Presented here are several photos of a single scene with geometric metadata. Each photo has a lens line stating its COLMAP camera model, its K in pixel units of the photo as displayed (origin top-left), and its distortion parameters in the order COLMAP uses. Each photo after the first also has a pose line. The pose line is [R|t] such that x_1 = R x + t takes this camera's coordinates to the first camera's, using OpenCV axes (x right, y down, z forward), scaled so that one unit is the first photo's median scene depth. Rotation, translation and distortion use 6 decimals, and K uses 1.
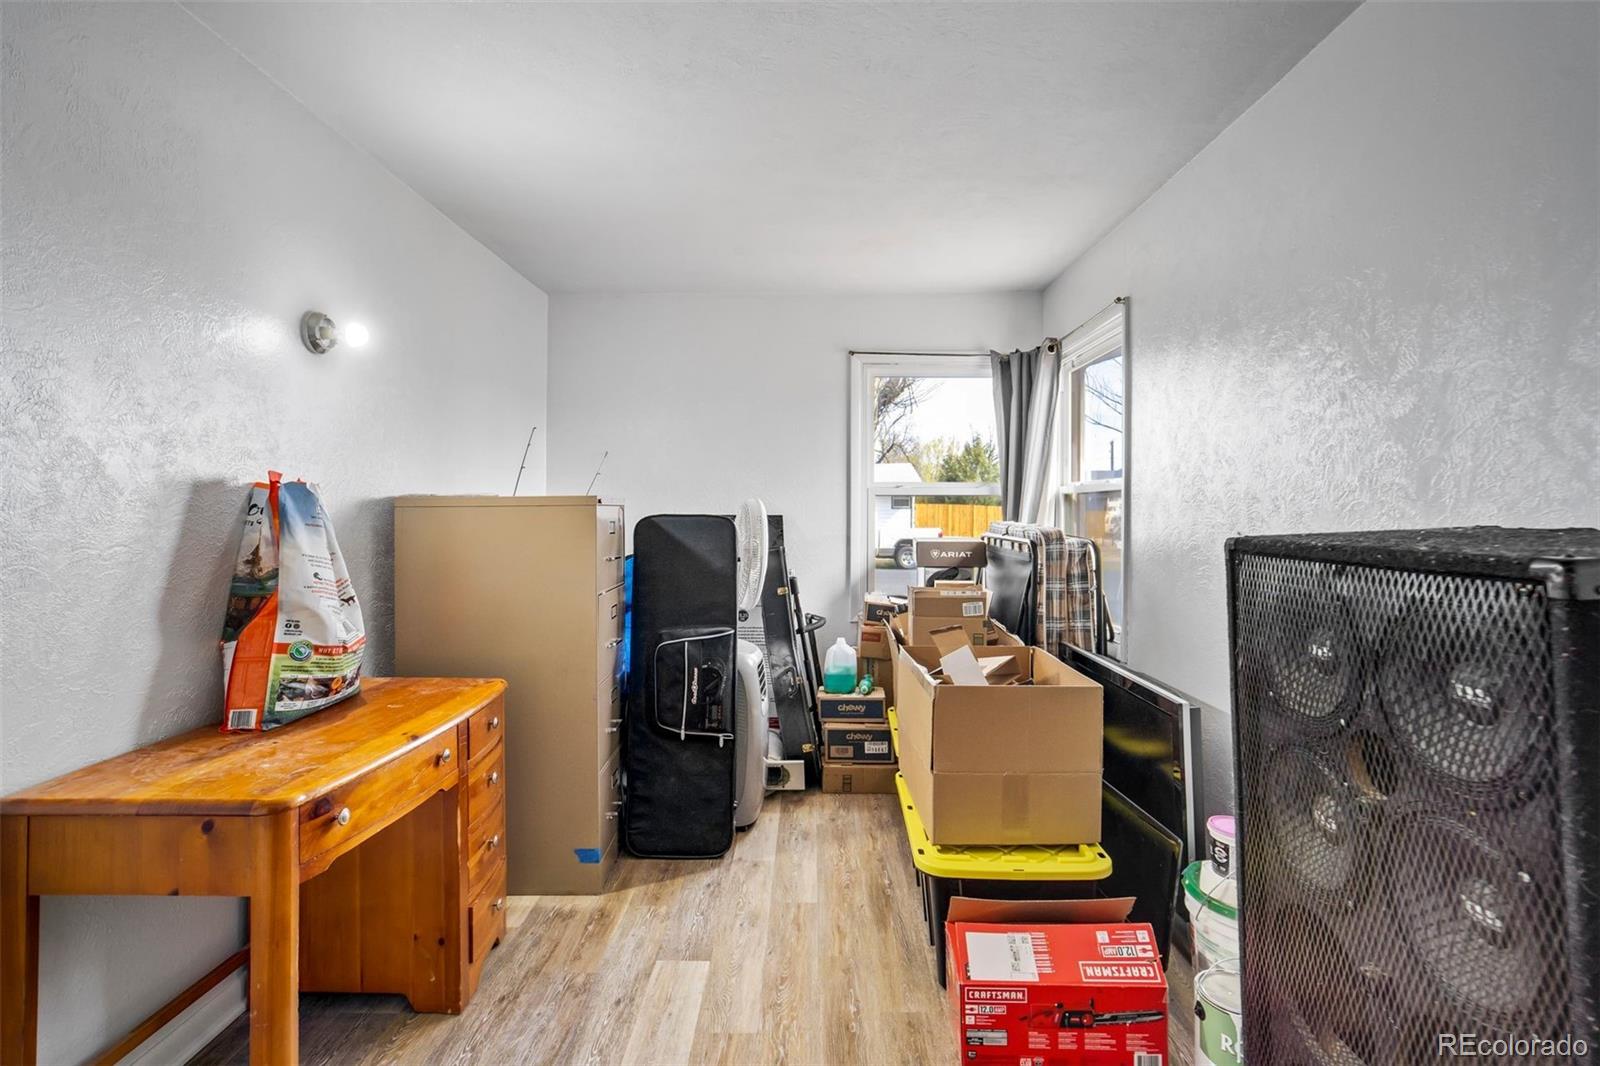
lens RADIAL K [[756.7, 0, 795.5], [0, 756.7, 522.9], [0, 0, 1]] dist [-0.021334, 0.008336]
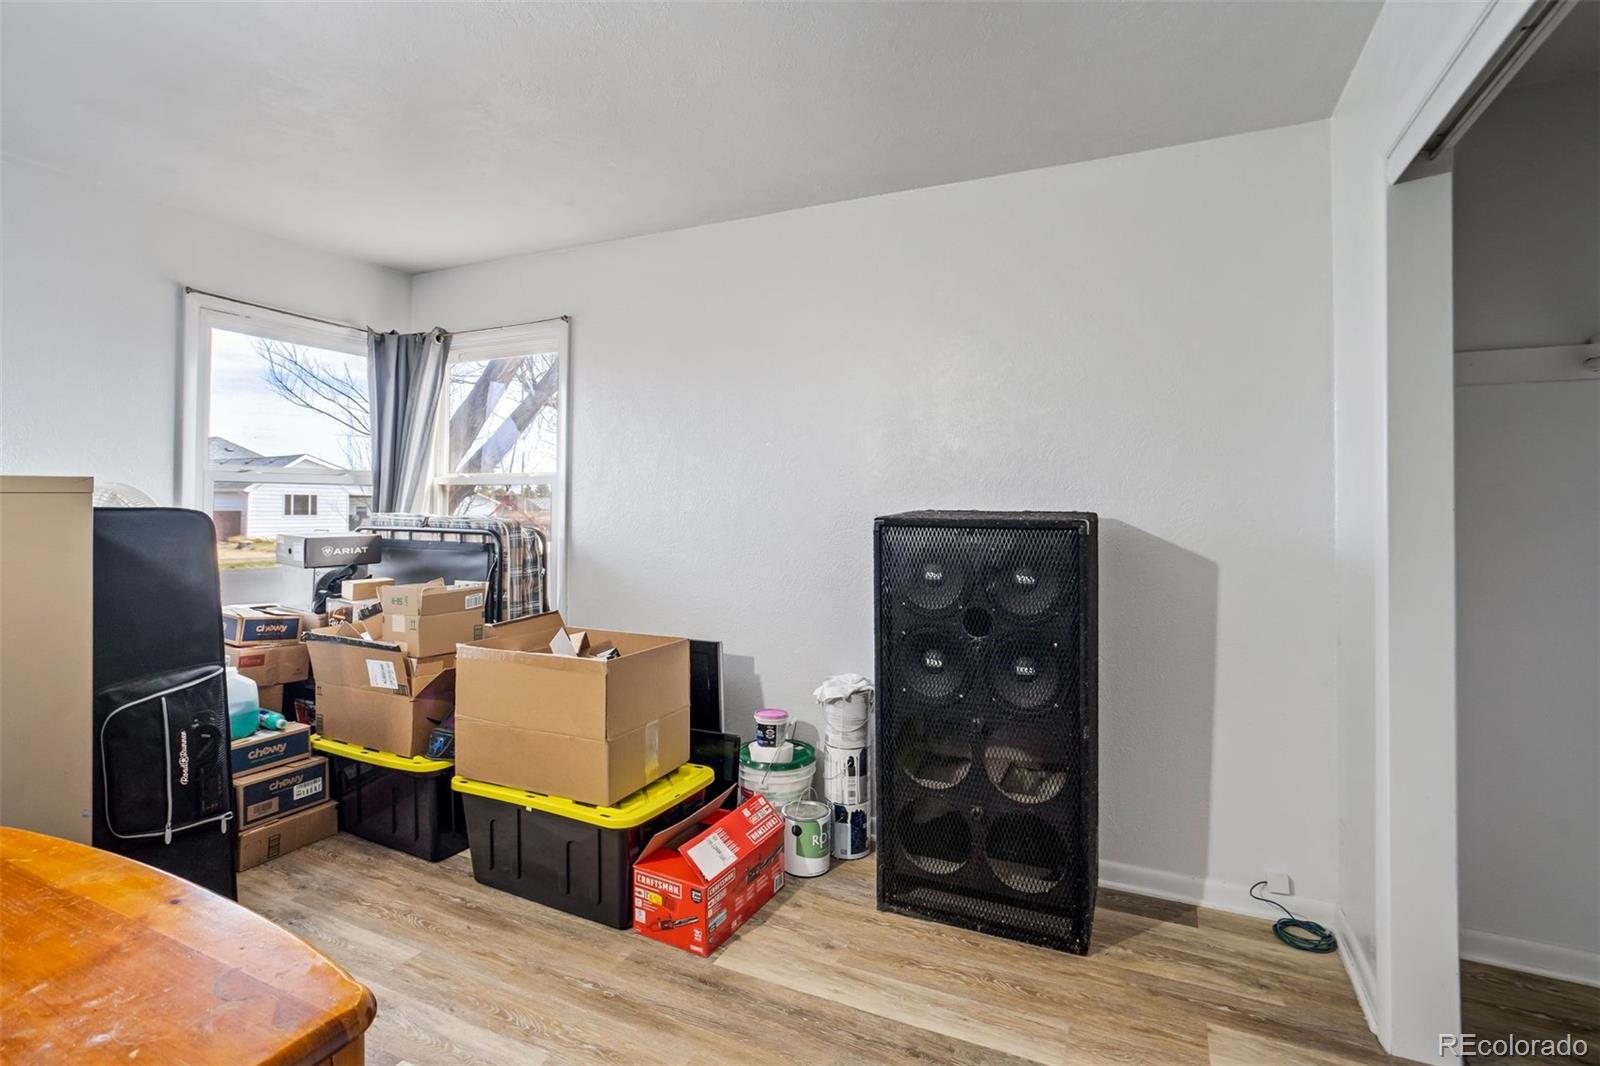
lens RADIAL K [[756.7, 0, 798.3], [0, 756.7, 517.0], [0, 0, 1]] dist [-0.021334, 0.008336]
pose [[0.419317, -0.016716, 0.907686, -0.453835], [0.012758, 0.999840, 0.012520, -0.002663], [-0.907750, 0.006330, 0.419463, 0.189531]]
